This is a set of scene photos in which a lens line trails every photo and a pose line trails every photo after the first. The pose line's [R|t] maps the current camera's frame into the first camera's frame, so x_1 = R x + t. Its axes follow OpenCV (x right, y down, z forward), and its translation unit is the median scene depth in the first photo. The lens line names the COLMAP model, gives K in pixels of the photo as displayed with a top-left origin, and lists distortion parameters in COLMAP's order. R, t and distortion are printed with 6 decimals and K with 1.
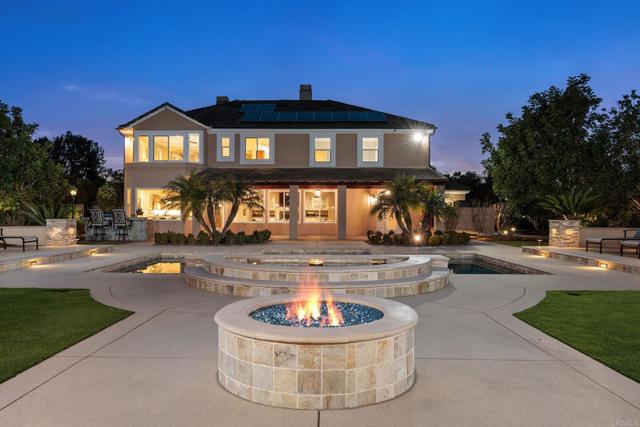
lens RADIAL K [[456.1, 0, 318.1], [0, 456.1, 213.7], [0, 0, 1]] dist [0.000228, -0.001383]
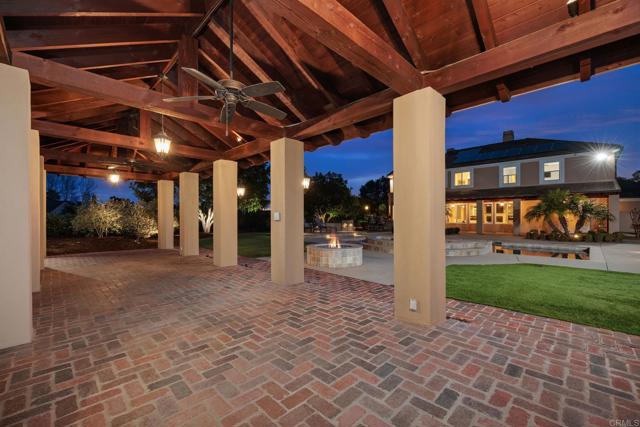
lens RADIAL K [[275.7, 0, 317.4], [0, 275.7, 214.2], [0, 0, 1]] dist [0.000603, 0.000062]
pose [[0.712340, -0.008855, -0.701779, 0.195435], [-0.001687, 0.999896, -0.014329, 0.001565], [0.701832, 0.011391, 0.712251, -0.084287]]
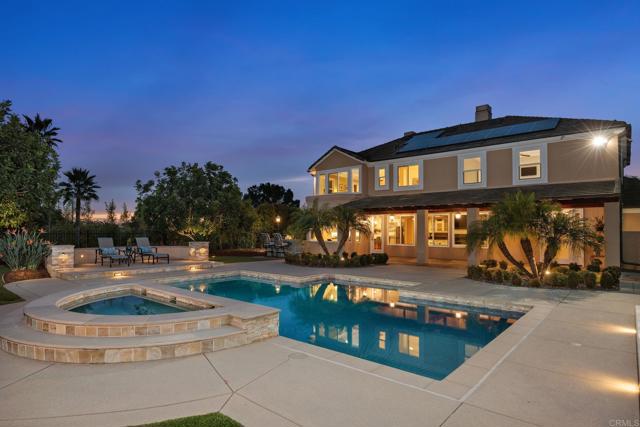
lens RADIAL K [[362.5, 0, 318.3], [0, 362.5, 220.2], [0, 0, 1]] dist [0.006977, -0.001246]
pose [[0.759728, -0.017070, -0.650017, 0.259171], [-0.002194, 0.999582, -0.028814, -0.013735], [0.650237, 0.023317, 0.759373, 0.219182]]
